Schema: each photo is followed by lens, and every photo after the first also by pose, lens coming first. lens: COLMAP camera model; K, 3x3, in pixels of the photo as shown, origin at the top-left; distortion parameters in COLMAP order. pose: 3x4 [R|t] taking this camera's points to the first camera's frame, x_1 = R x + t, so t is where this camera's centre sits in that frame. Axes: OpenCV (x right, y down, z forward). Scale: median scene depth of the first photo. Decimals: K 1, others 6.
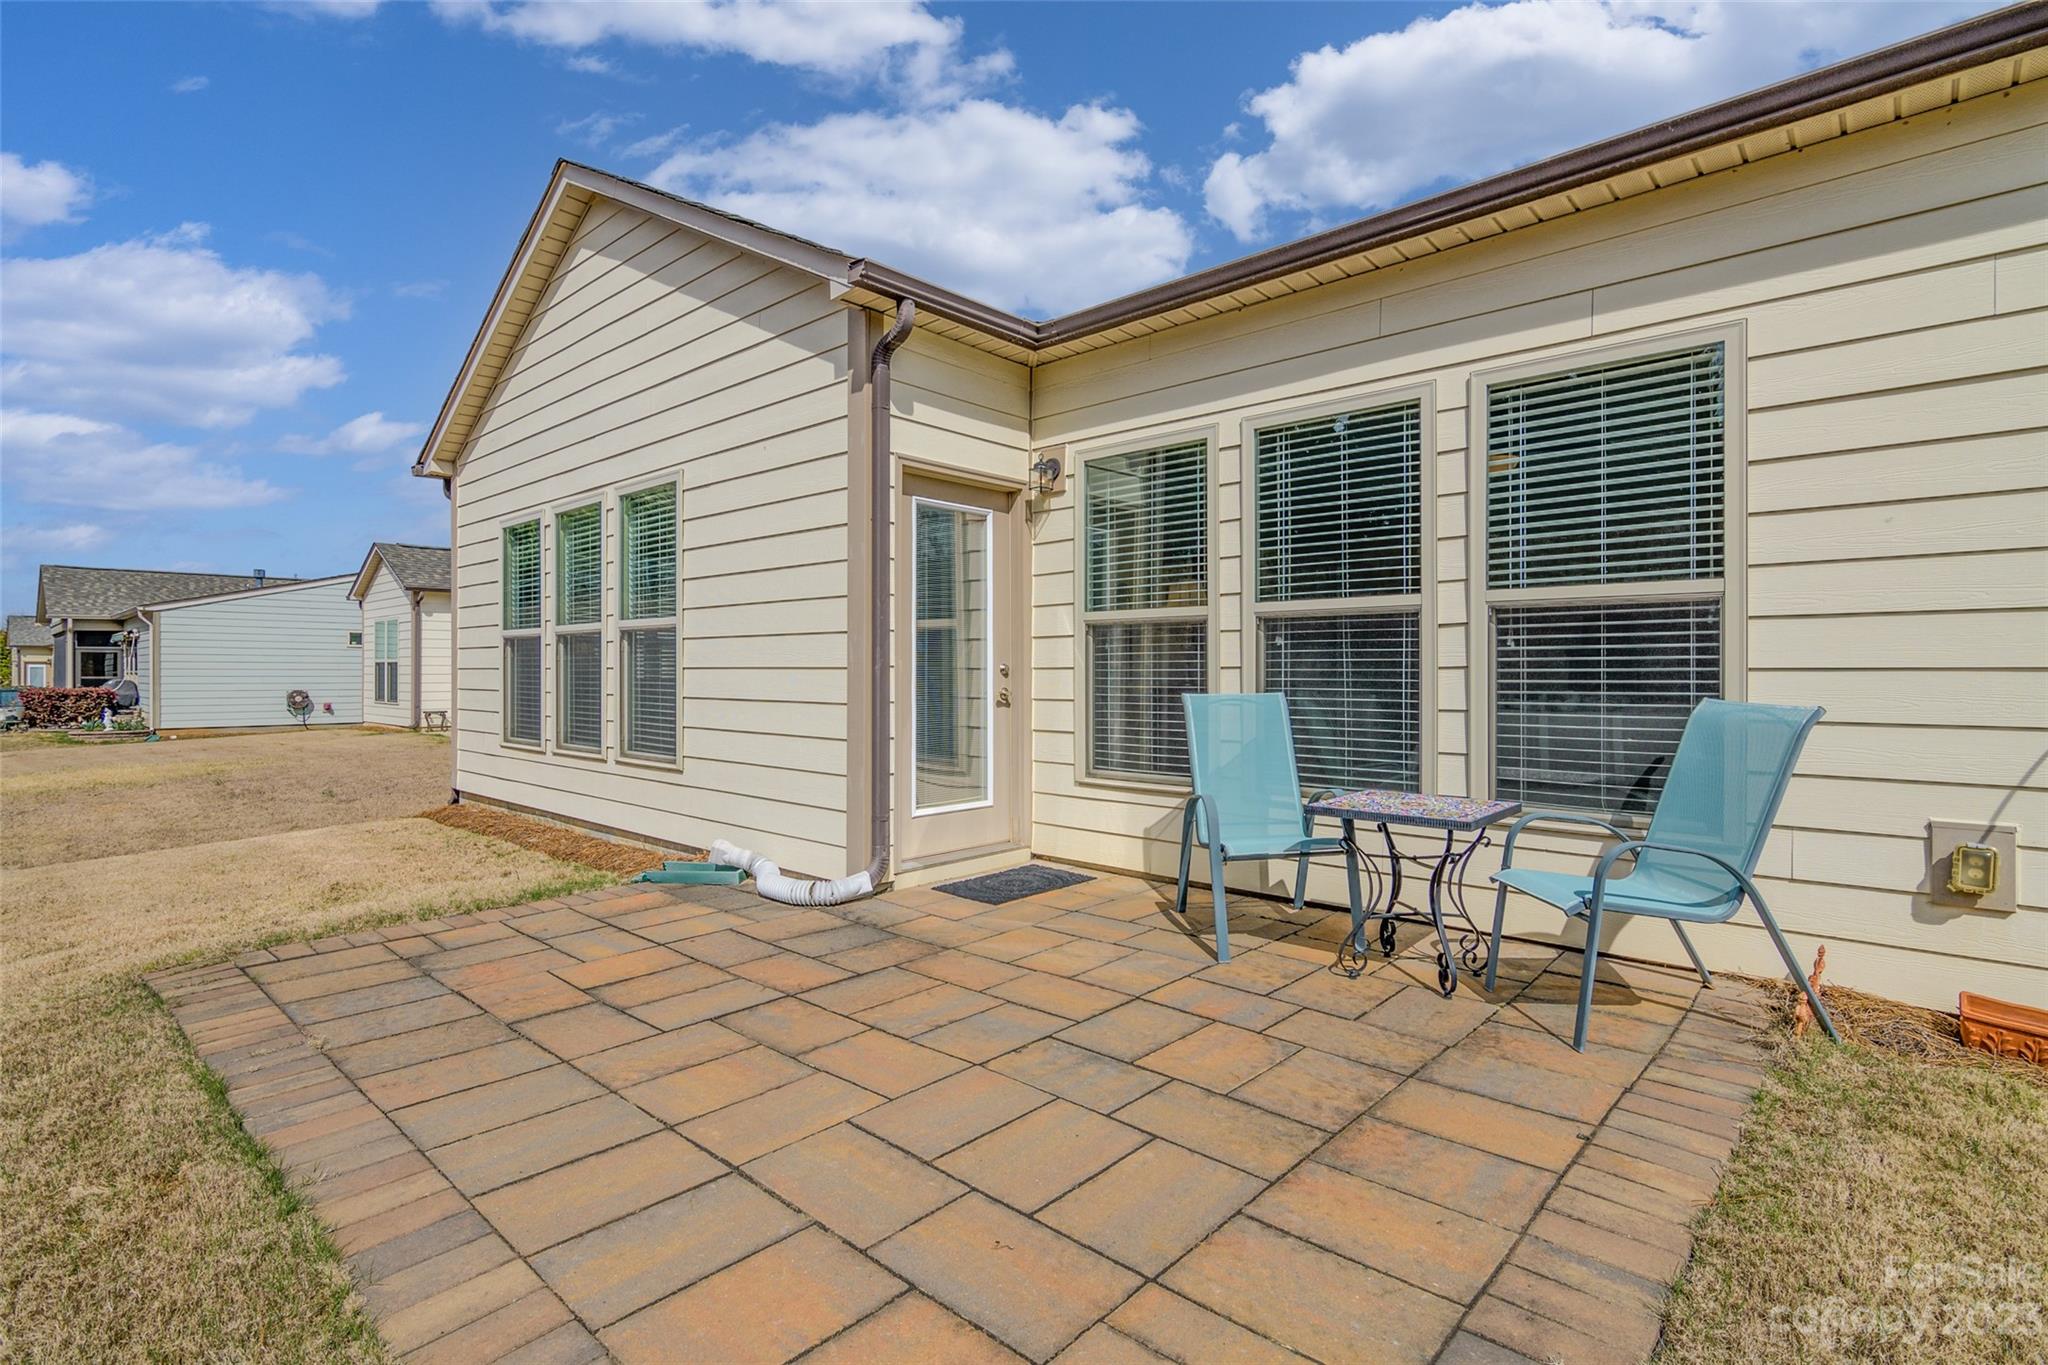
lens RADIAL K [[980.6, 0, 1011.2], [0, 980.6, 670.5], [0, 0, 1]] dist [0.002444, 0.001364]
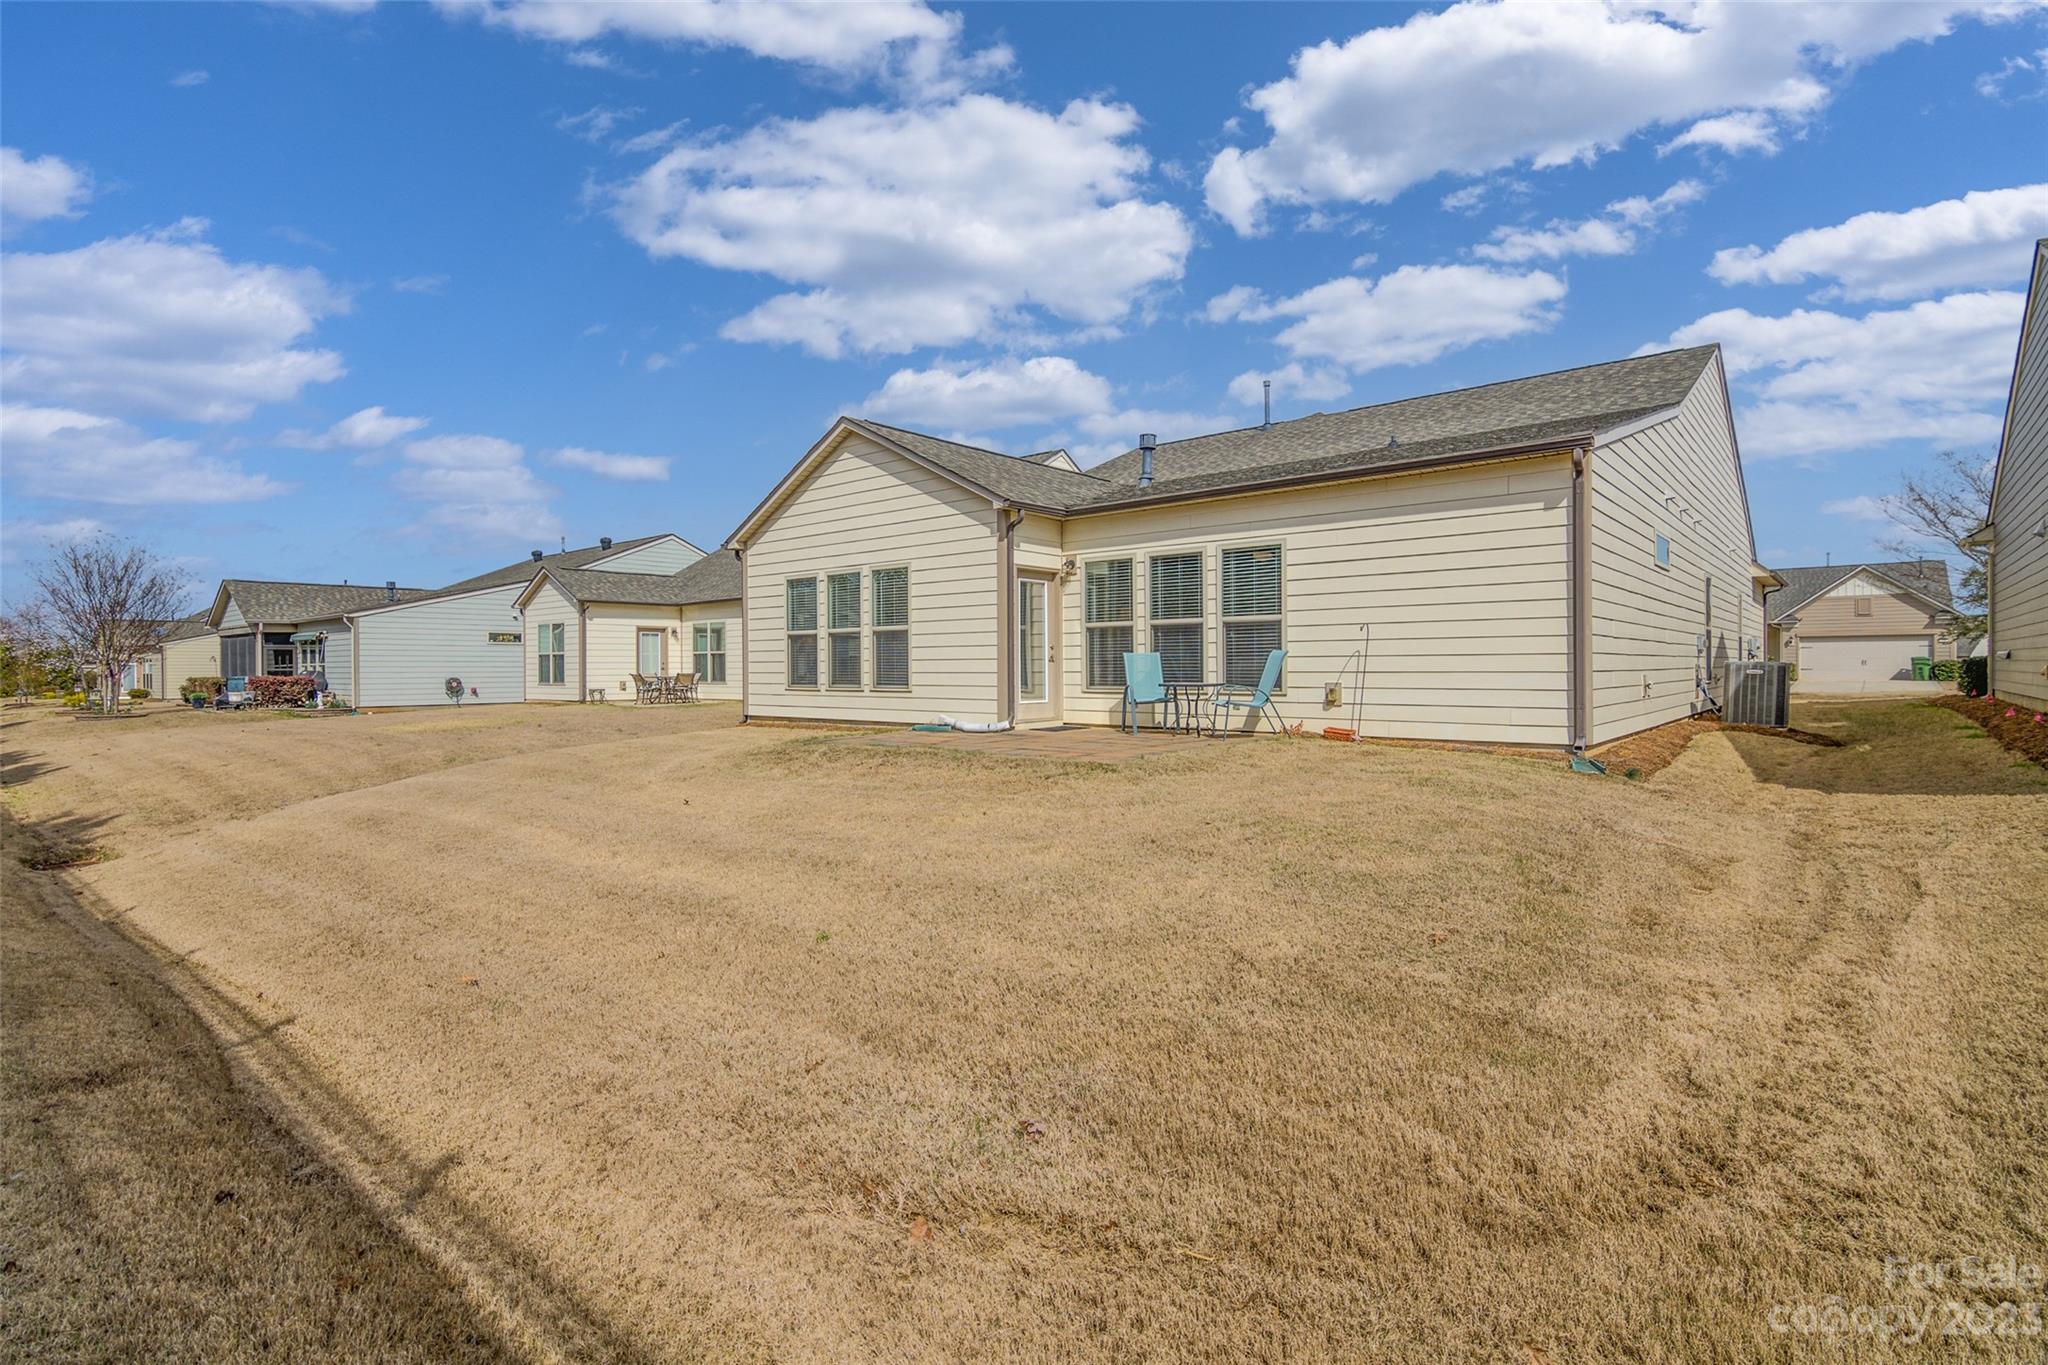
lens RADIAL K [[980.6, 0, 1011.2], [0, 980.6, 670.5], [0, 0, 1]] dist [0.002444, 0.001364]
pose [[0.999228, -0.005737, 0.038854, -0.207665], [0.005638, 0.999981, 0.002650, 0.052465], [-0.038868, -0.002429, 0.999241, -1.461483]]
